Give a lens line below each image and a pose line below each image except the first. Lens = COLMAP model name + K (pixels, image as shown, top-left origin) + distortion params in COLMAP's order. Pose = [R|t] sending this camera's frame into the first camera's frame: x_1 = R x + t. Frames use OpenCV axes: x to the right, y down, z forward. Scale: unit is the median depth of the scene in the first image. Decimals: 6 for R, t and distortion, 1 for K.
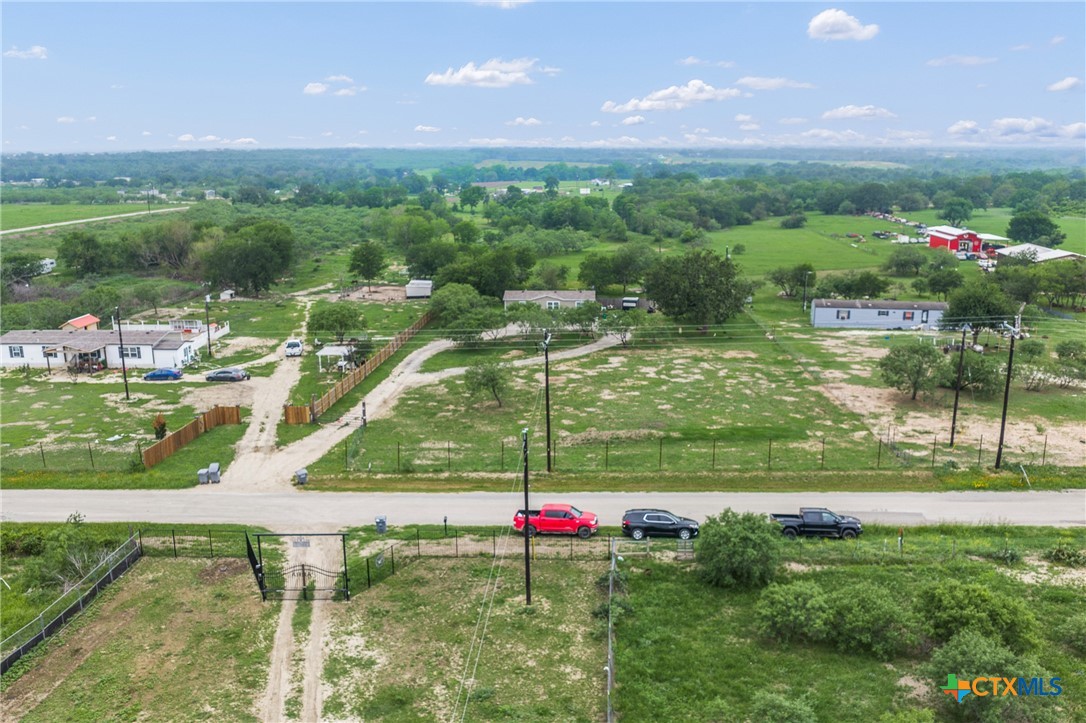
lens RADIAL K [[876.1, 0, 544.5], [0, 876.1, 359.7], [0, 0, 1]] dist [0.001366, -0.005964]
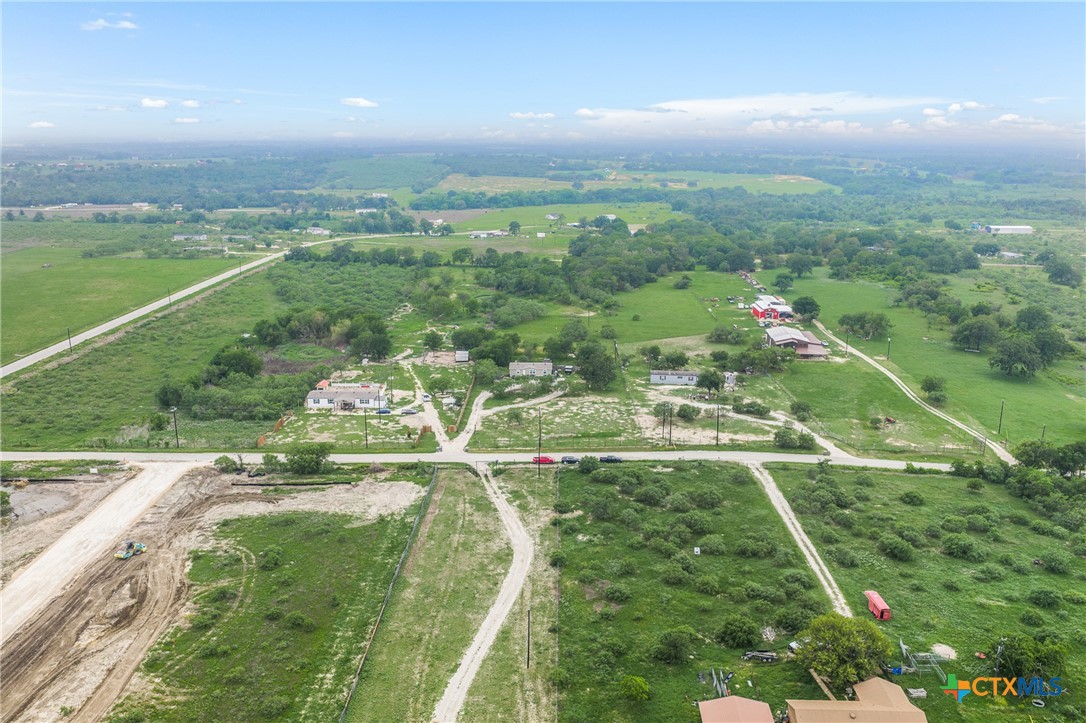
lens RADIAL K [[876.1, 0, 542.9], [0, 876.1, 362.9], [0, 0, 1]] dist [0.001366, -0.005964]
pose [[0.998550, -0.002673, 0.053774, -0.139055], [0.001472, 0.999749, 0.022345, -0.228557], [-0.053820, -0.022233, 0.998303, -1.984689]]
